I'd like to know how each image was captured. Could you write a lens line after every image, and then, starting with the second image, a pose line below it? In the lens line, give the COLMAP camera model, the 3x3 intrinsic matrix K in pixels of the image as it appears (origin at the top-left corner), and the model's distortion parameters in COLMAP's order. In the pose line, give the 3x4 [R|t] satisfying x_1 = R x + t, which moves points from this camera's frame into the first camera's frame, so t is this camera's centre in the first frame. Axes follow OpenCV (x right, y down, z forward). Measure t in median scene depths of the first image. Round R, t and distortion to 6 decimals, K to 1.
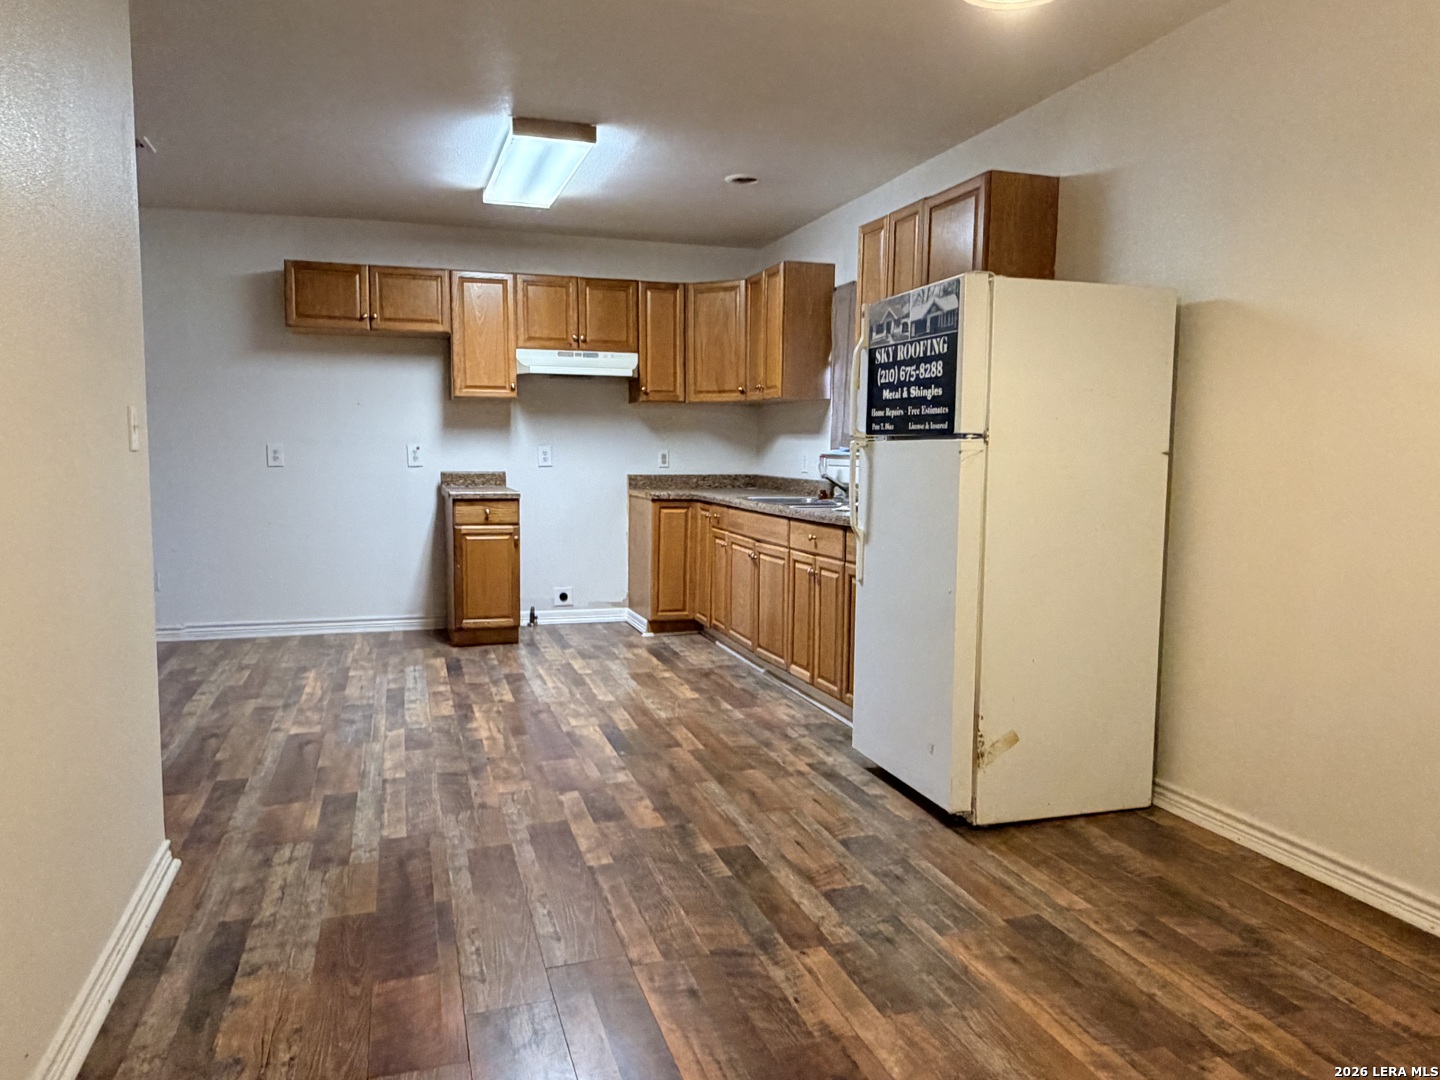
lens RADIAL K [[995.0, 0, 713.7], [0, 995.0, 545.4], [0, 0, 1]] dist [-0.000759, 0.001296]
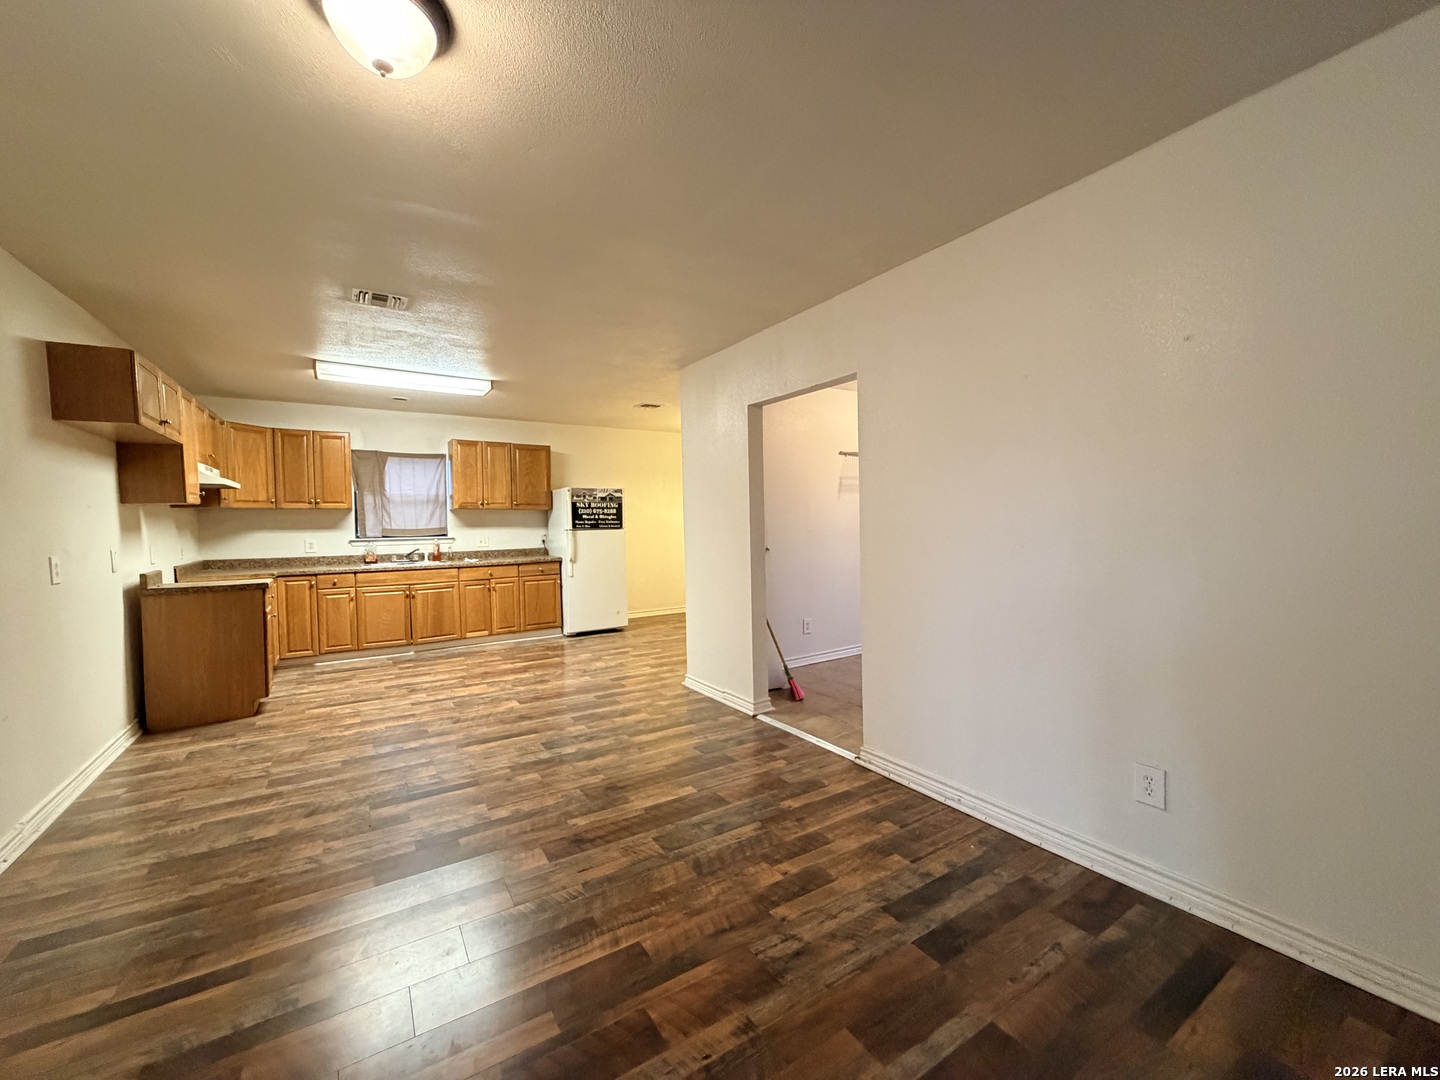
lens RADIAL K [[574.8, 0, 717.2], [0, 574.8, 541.8], [0, 0, 1]] dist [0.000525, -0.000253]
pose [[-0.253580, -0.042299, 0.966389, -1.863864], [0.105598, 0.991862, 0.071123, -0.164739], [-0.961533, 0.120084, -0.247050, 1.102988]]
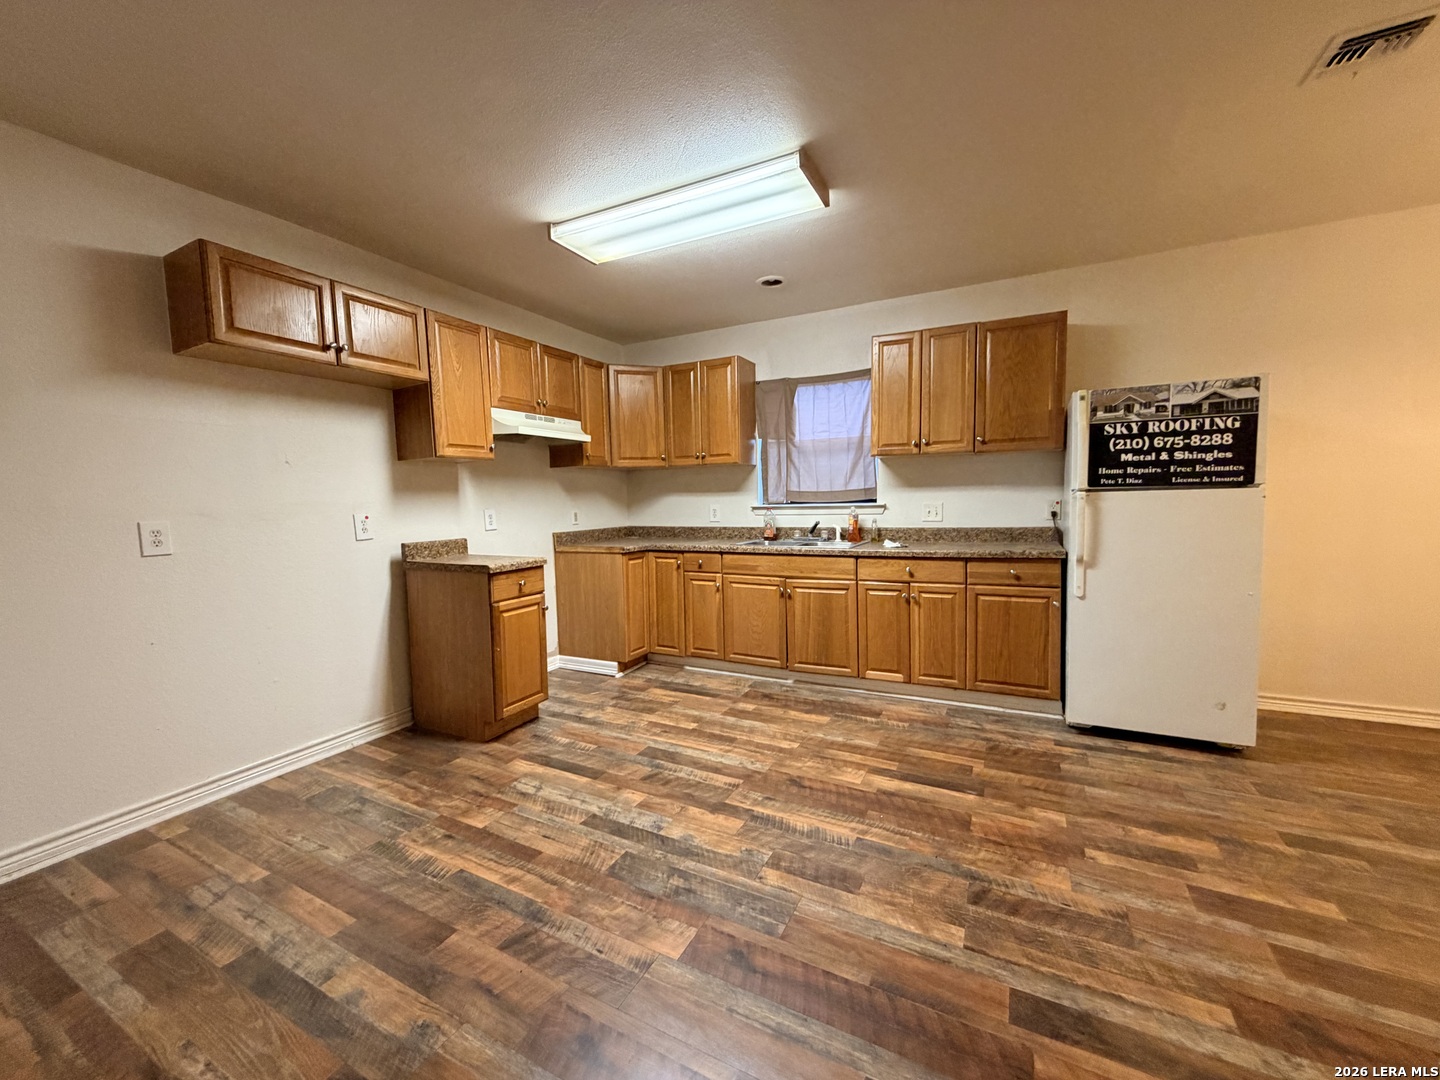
lens RADIAL K [[574.8, 0, 717.2], [0, 574.8, 541.8], [0, 0, 1]] dist [0.000525, -0.000253]
pose [[0.706538, -0.077567, 0.703411, -0.816918], [0.097338, 0.995179, 0.011971, -0.105164], [-0.700949, 0.060011, 0.710682, 0.876005]]
